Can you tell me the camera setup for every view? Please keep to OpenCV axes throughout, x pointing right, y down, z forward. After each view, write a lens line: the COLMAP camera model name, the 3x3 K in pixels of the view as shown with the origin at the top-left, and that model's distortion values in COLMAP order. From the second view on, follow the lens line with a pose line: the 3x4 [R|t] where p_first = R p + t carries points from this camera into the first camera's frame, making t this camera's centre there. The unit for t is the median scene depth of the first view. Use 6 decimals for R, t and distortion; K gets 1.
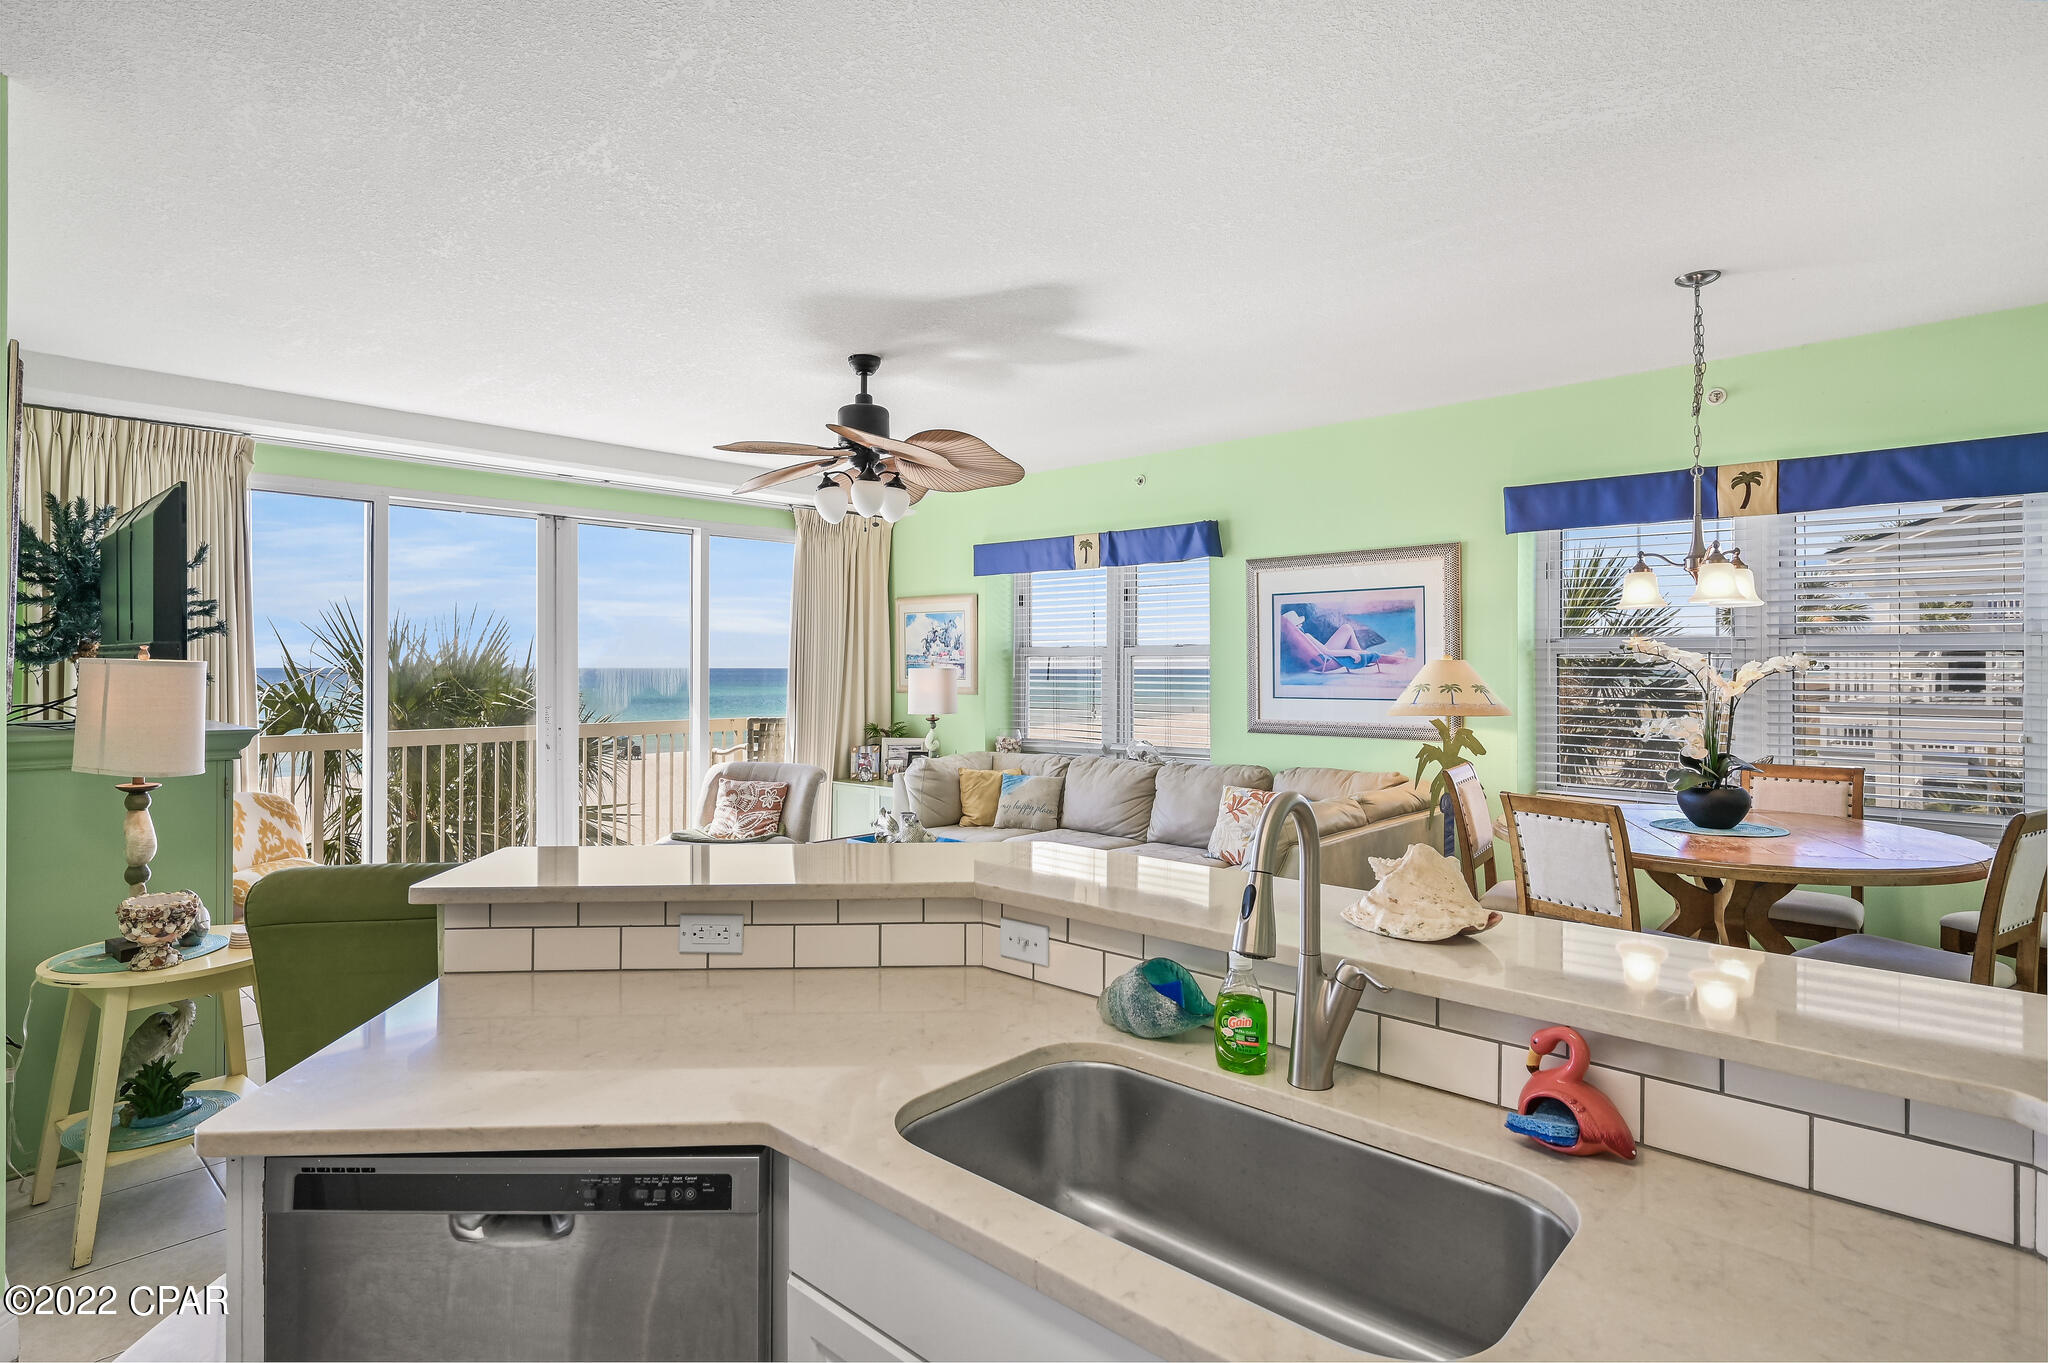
lens RADIAL K [[1046.3, 0, 998.6], [0, 1046.3, 659.7], [0, 0, 1]] dist [0.001022, -0.000097]
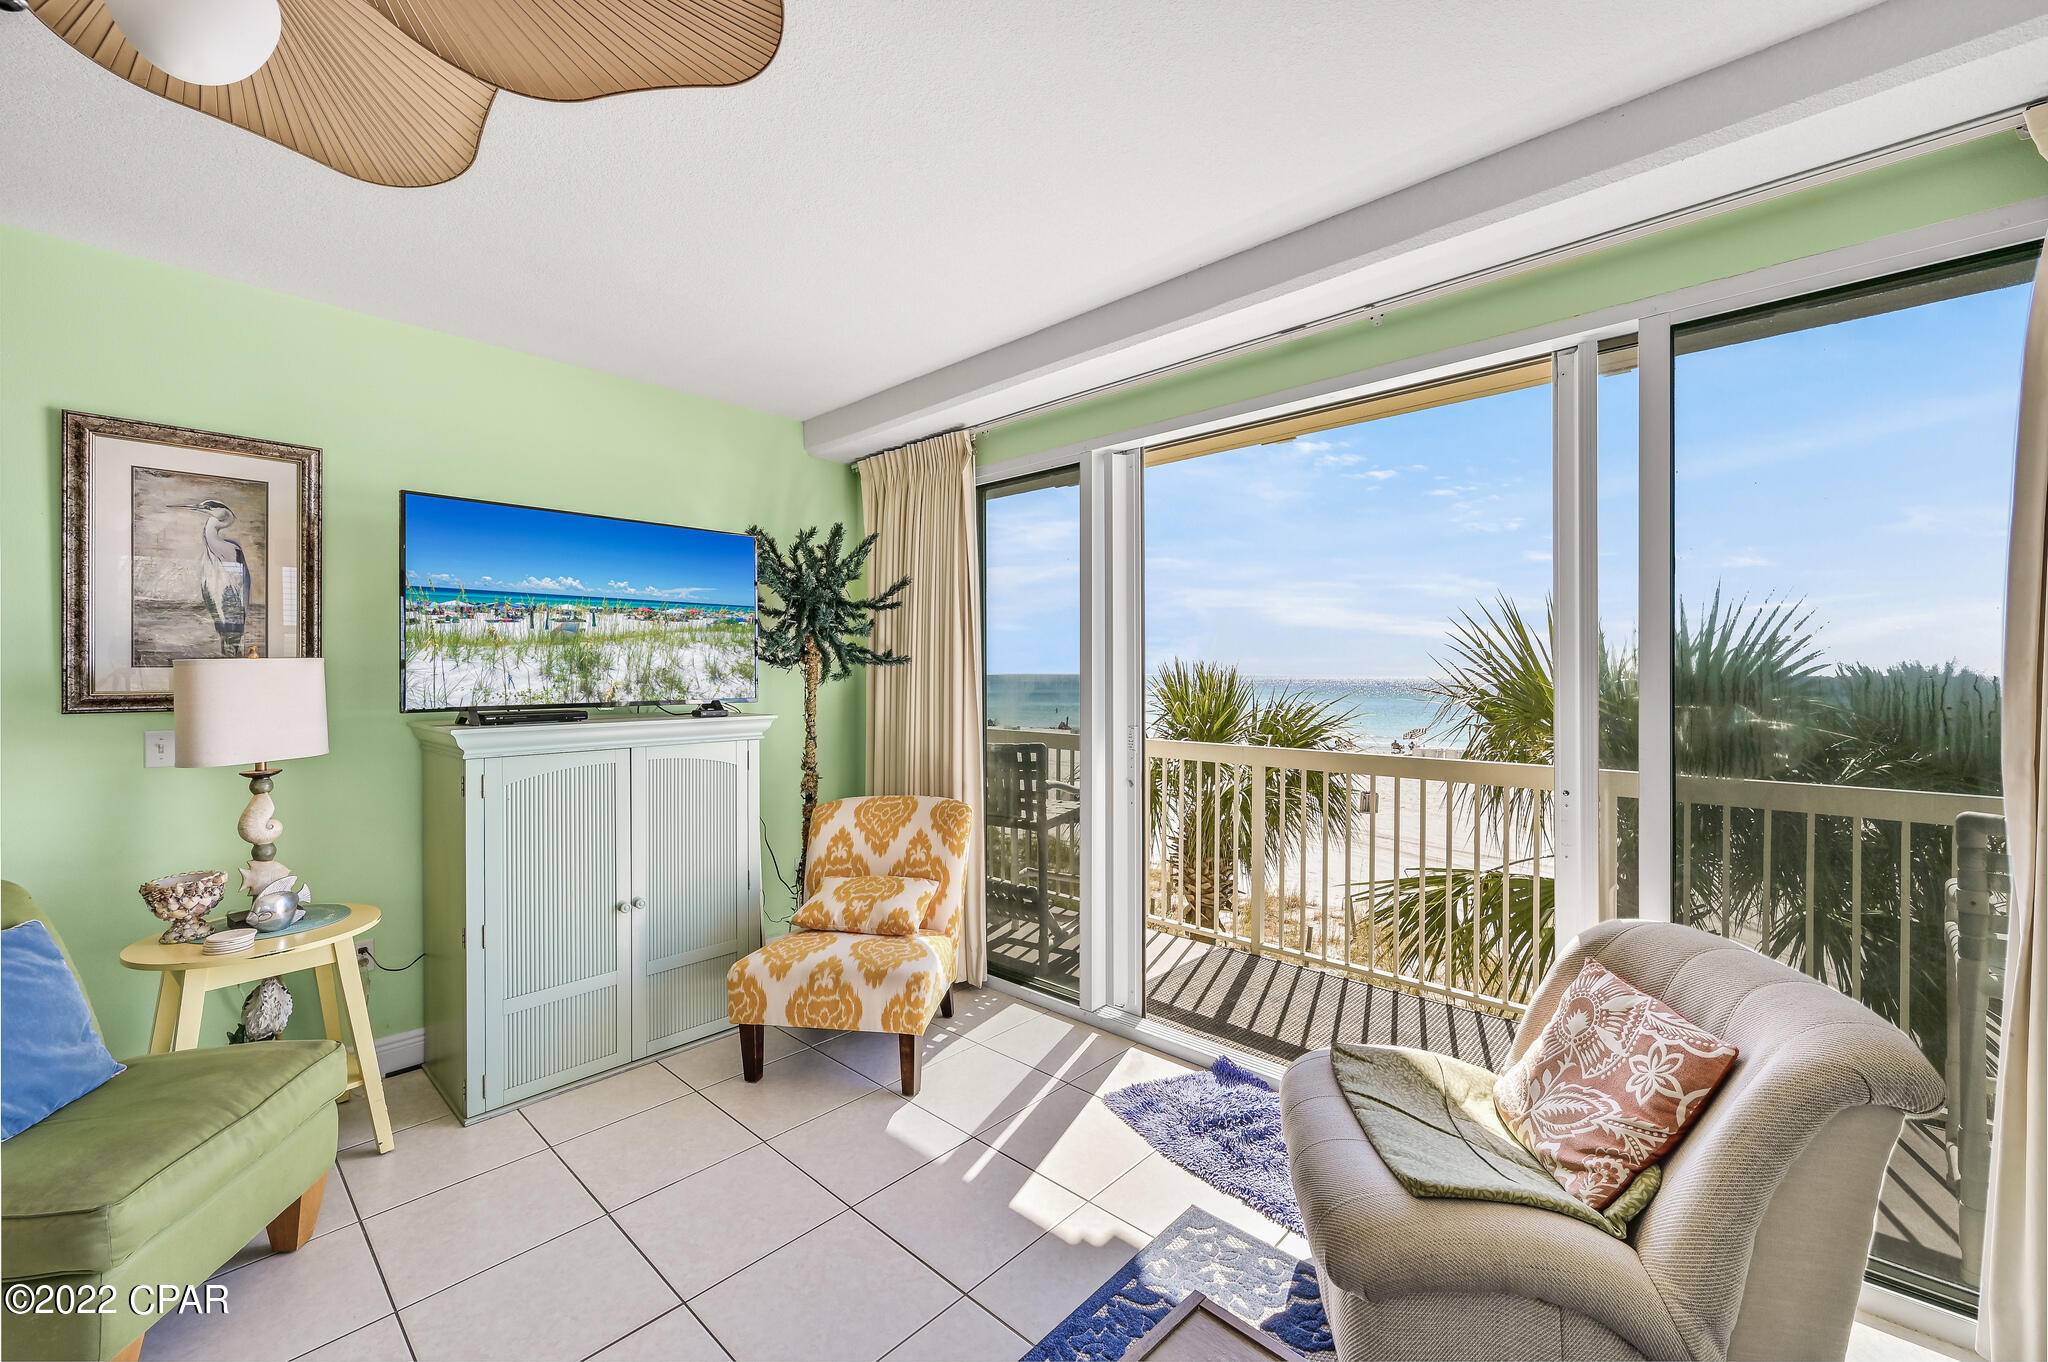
lens RADIAL K [[810.0, 0, 1036.9], [0, 810.0, 675.6], [0, 0, 1]] dist [-0.000797, 0.000007]
pose [[0.020404, -0.000490, -0.999792, 0.024623], [0.006117, 0.999981, -0.000365, 0.011918], [0.999773, -0.006108, 0.020407, 0.888240]]
